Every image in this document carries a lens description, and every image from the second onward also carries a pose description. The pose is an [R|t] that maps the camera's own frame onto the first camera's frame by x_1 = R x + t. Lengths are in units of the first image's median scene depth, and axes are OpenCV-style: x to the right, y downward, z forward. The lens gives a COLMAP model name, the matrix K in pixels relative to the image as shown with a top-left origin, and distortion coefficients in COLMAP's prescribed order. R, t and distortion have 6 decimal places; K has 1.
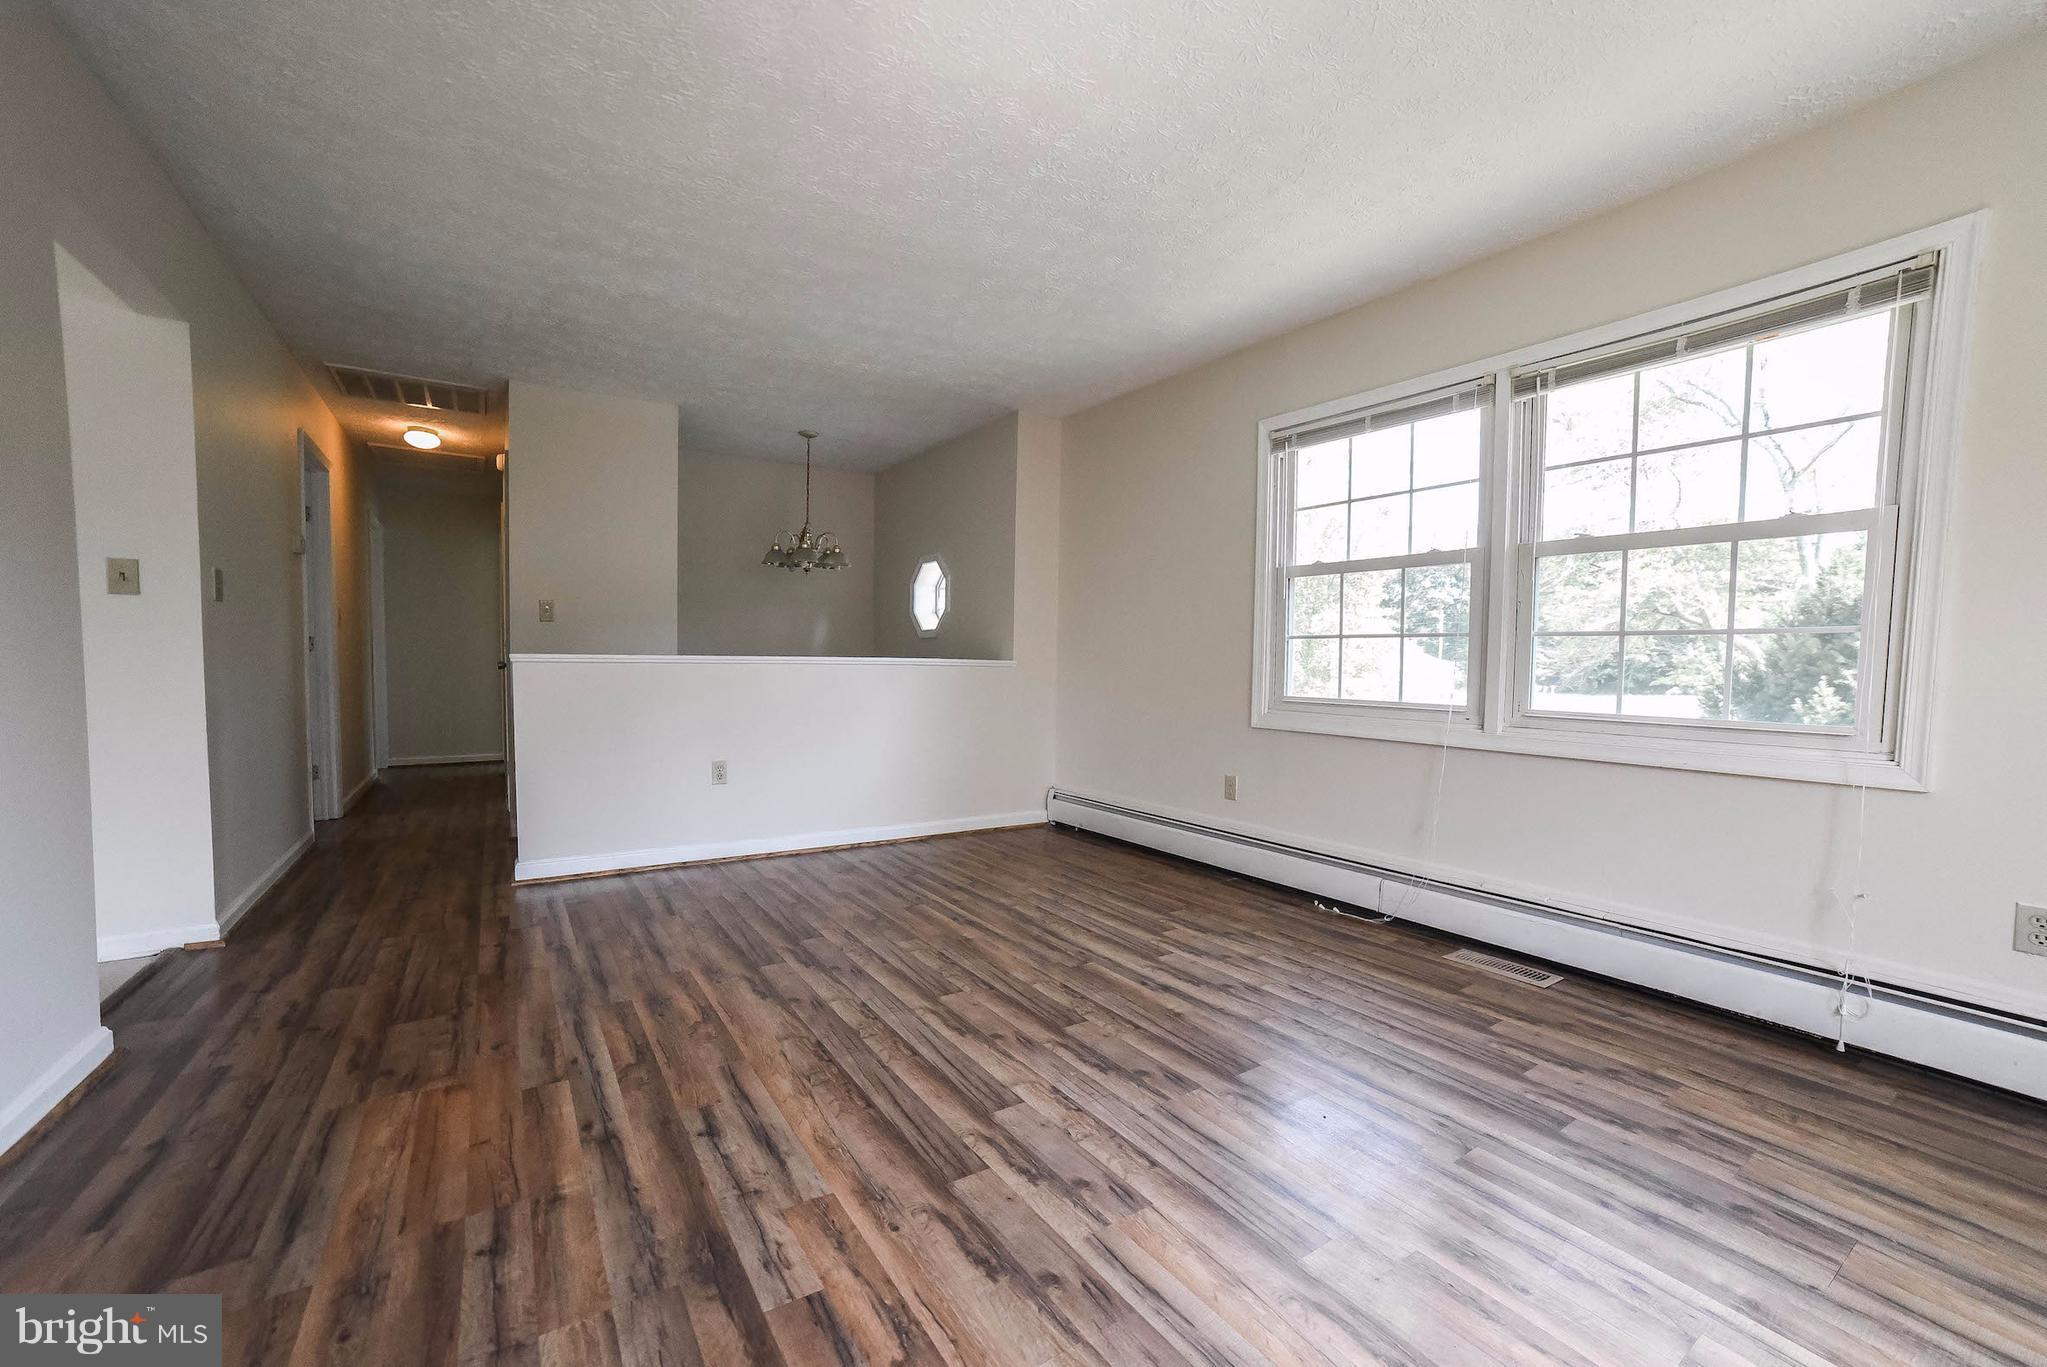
lens RADIAL K [[818.2, 0, 1029.8], [0, 818.2, 706.1], [0, 0, 1]] dist [-0.090780, 0.036064]
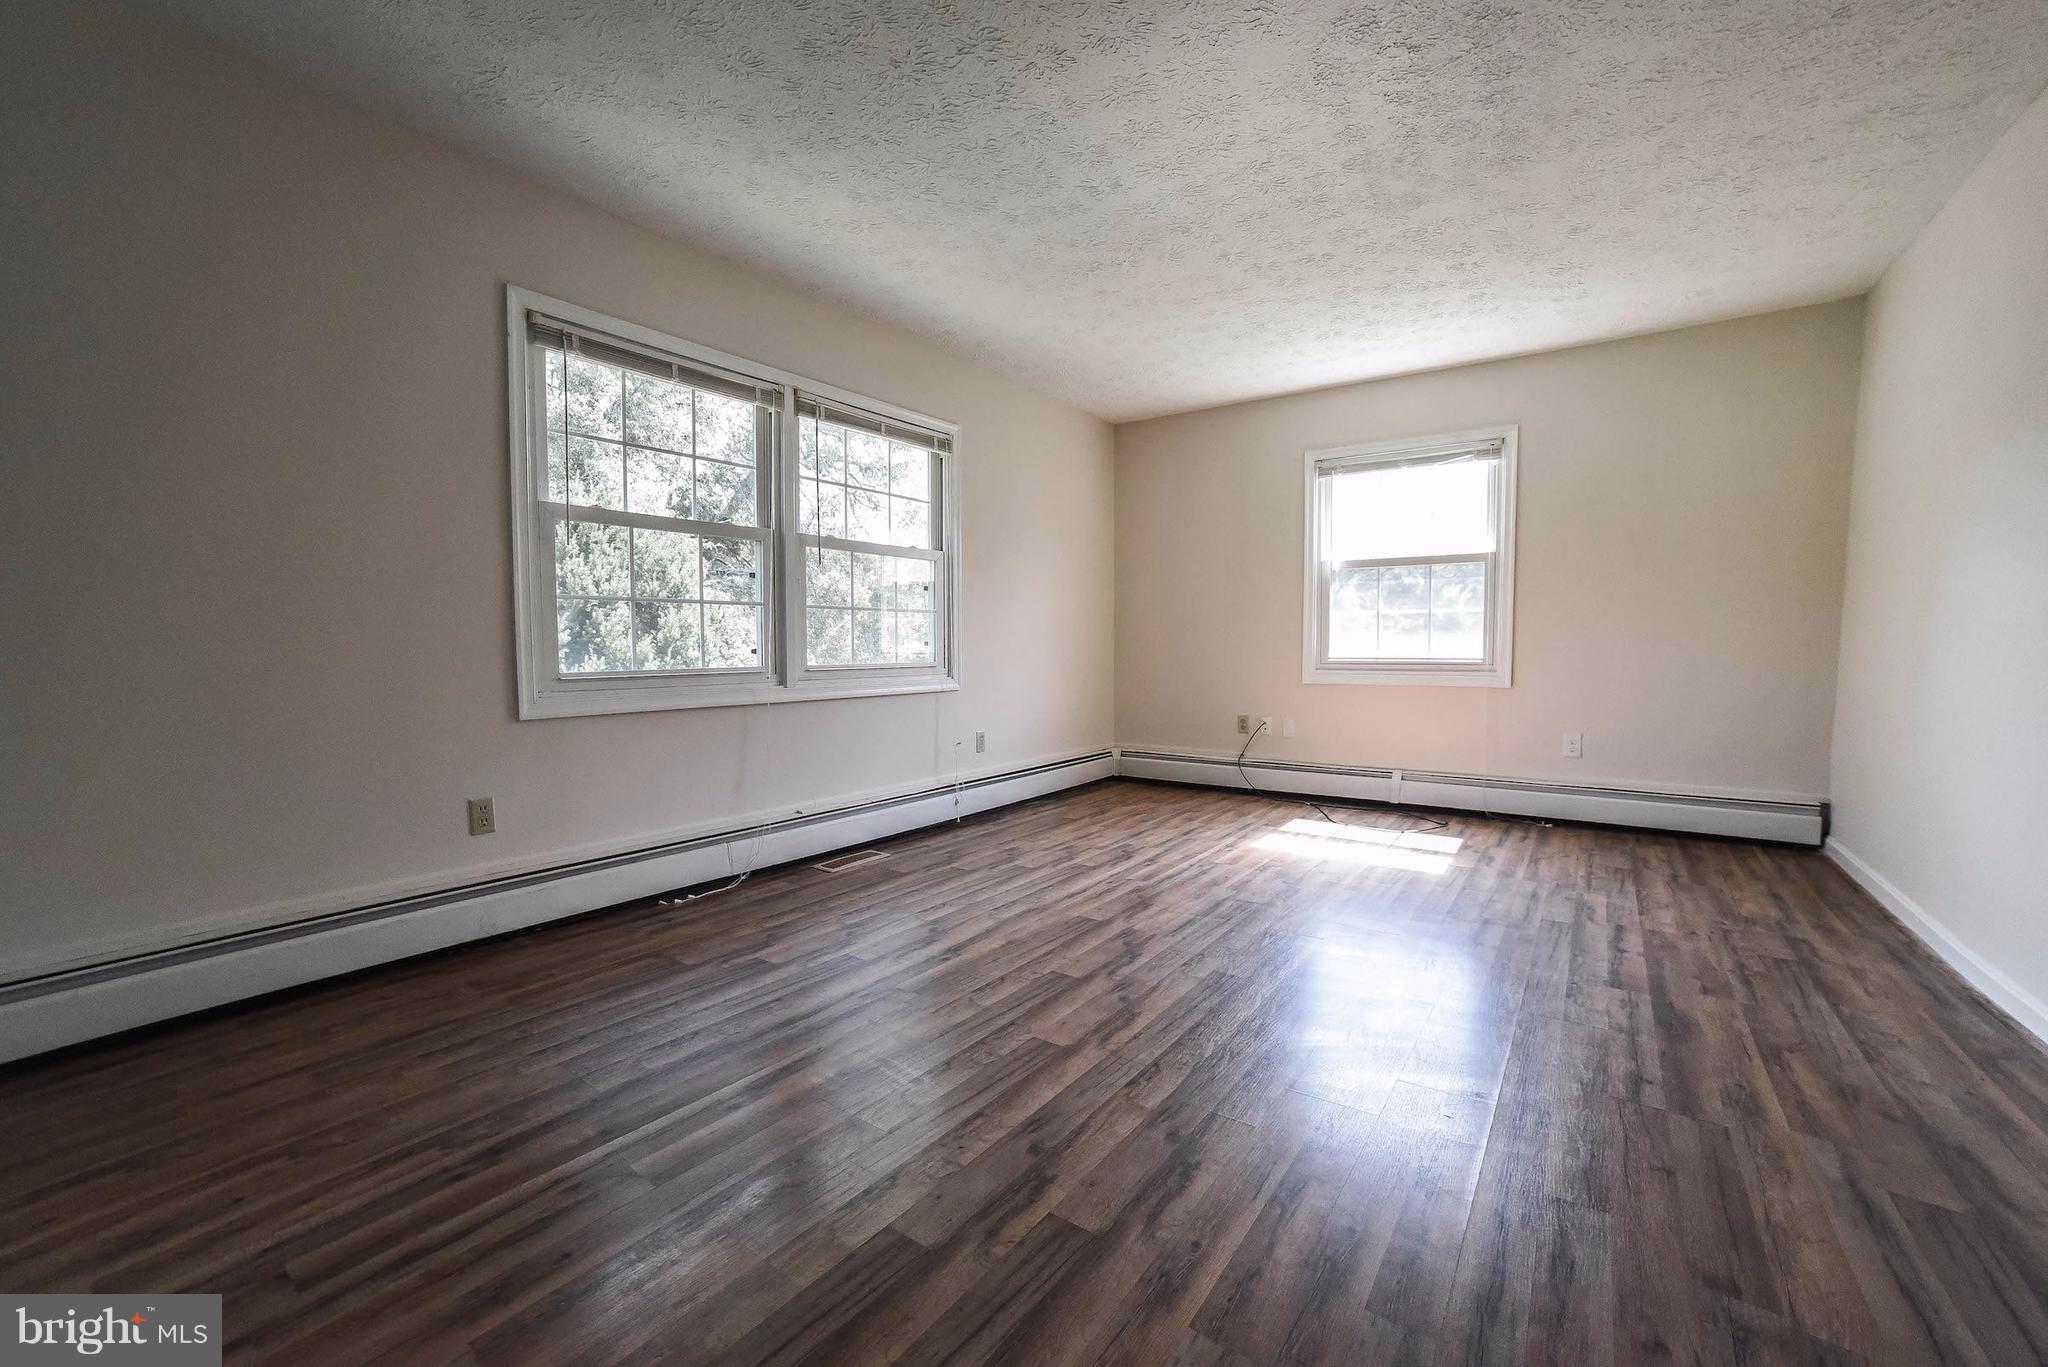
lens RADIAL K [[838.7, 0, 1012.4], [0, 838.7, 691.2], [0, 0, 1]] dist [-0.091729, 0.039845]
pose [[-0.340382, -0.068054, 0.937821, -0.701245], [0.047565, 0.994854, 0.089456, -0.054938], [-0.939083, 0.075056, -0.335394, 1.083252]]
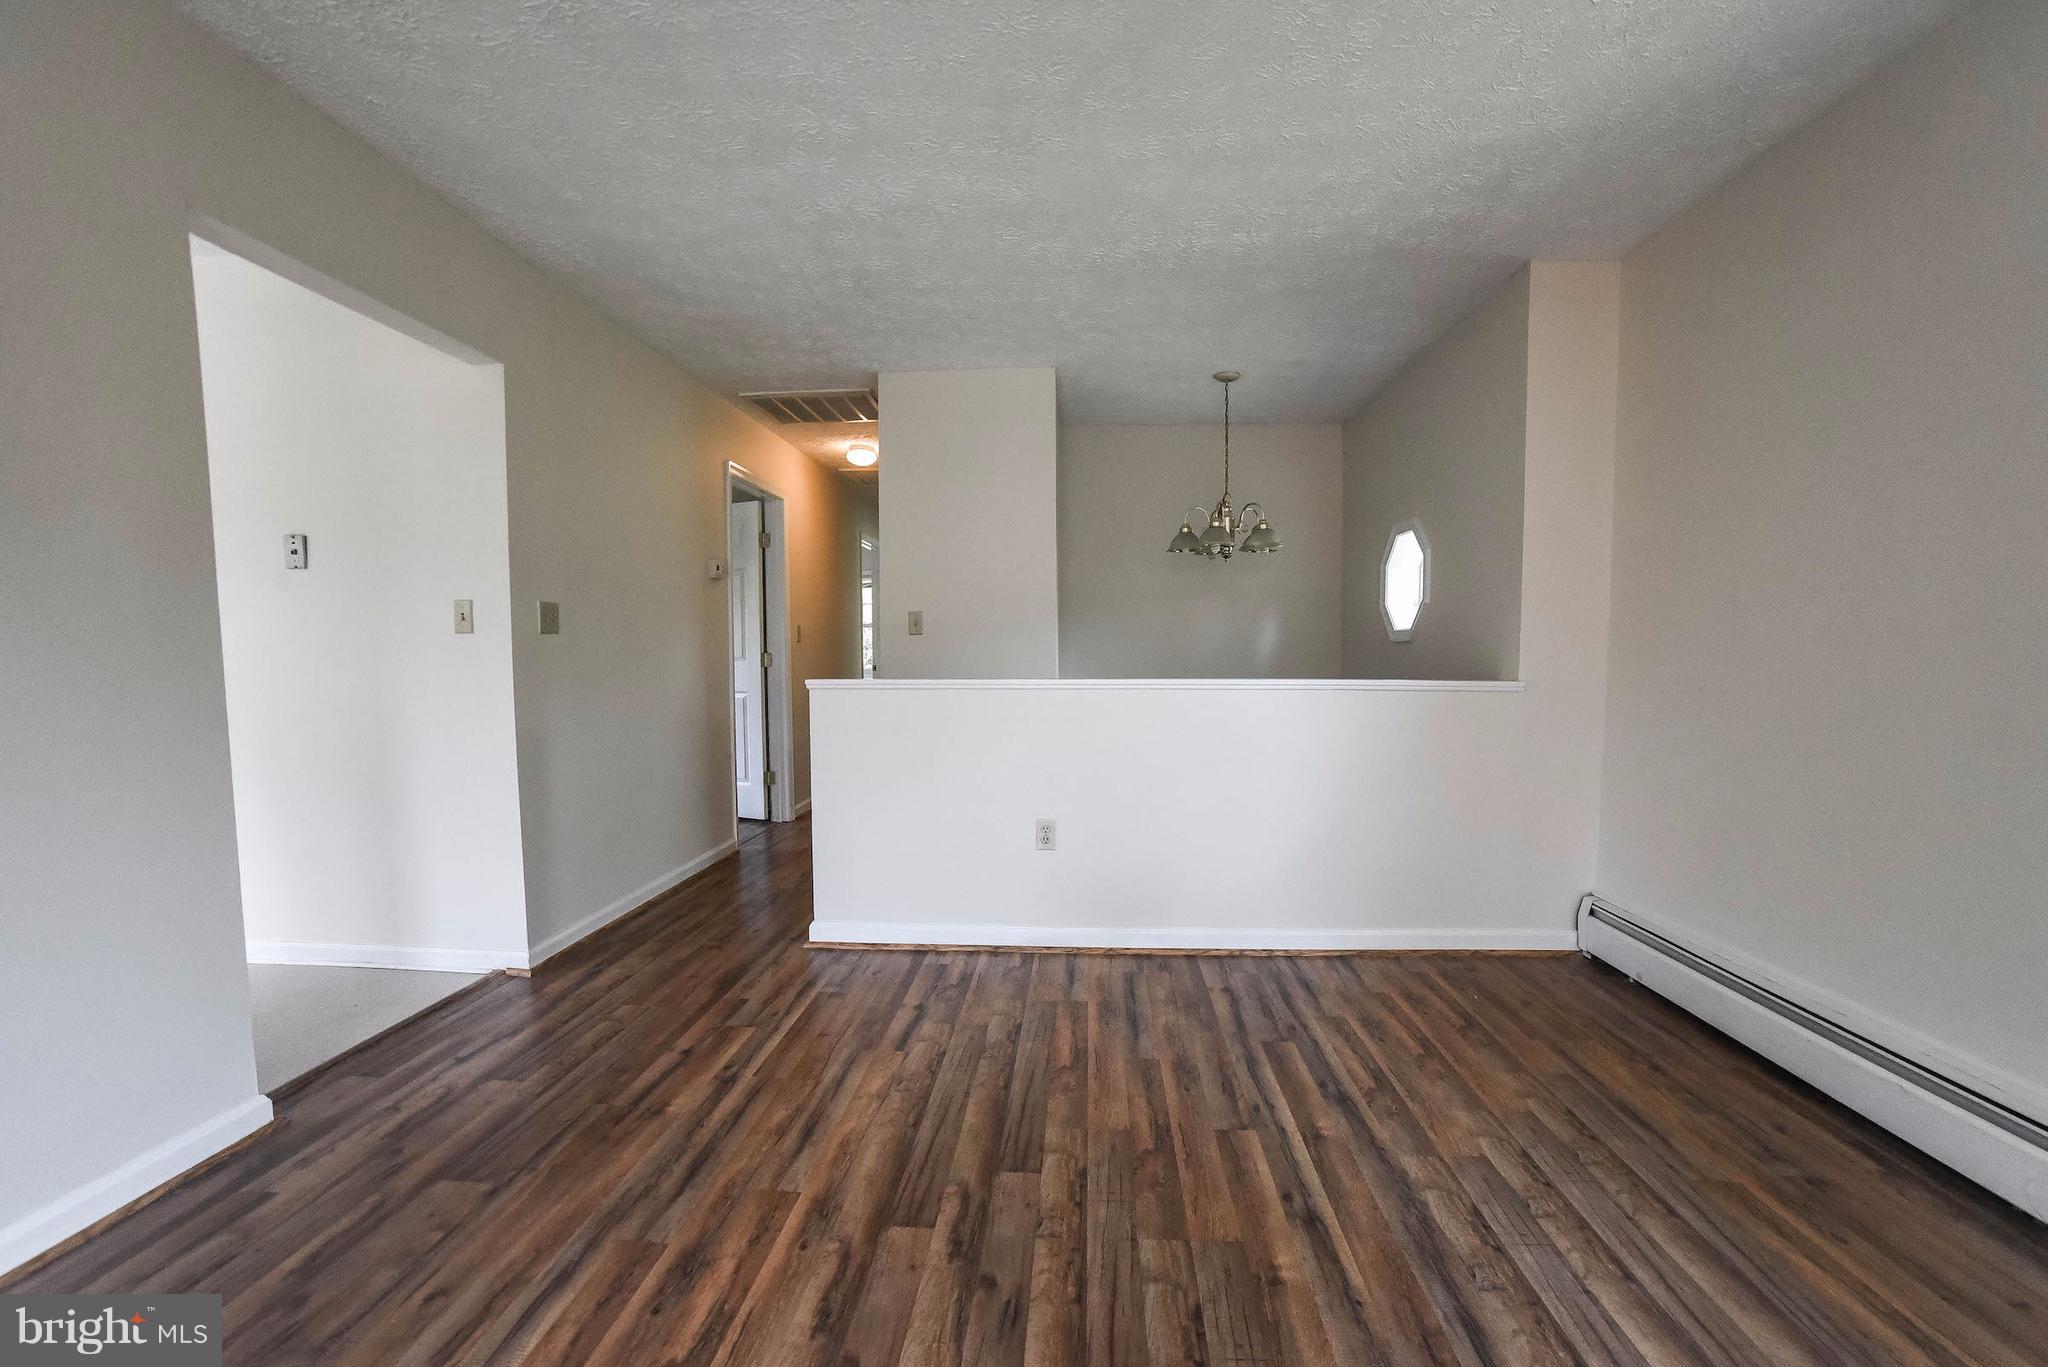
lens RADIAL K [[818.6, 0, 1030.3], [0, 818.6, 706.1], [0, 0, 1]] dist [-0.090780, 0.036064]
pose [[0.794429, 0.024379, -0.606867, 0.086400], [-0.019273, 0.999703, 0.014930, -0.066457], [0.607051, -0.000165, 0.794663, 0.540731]]
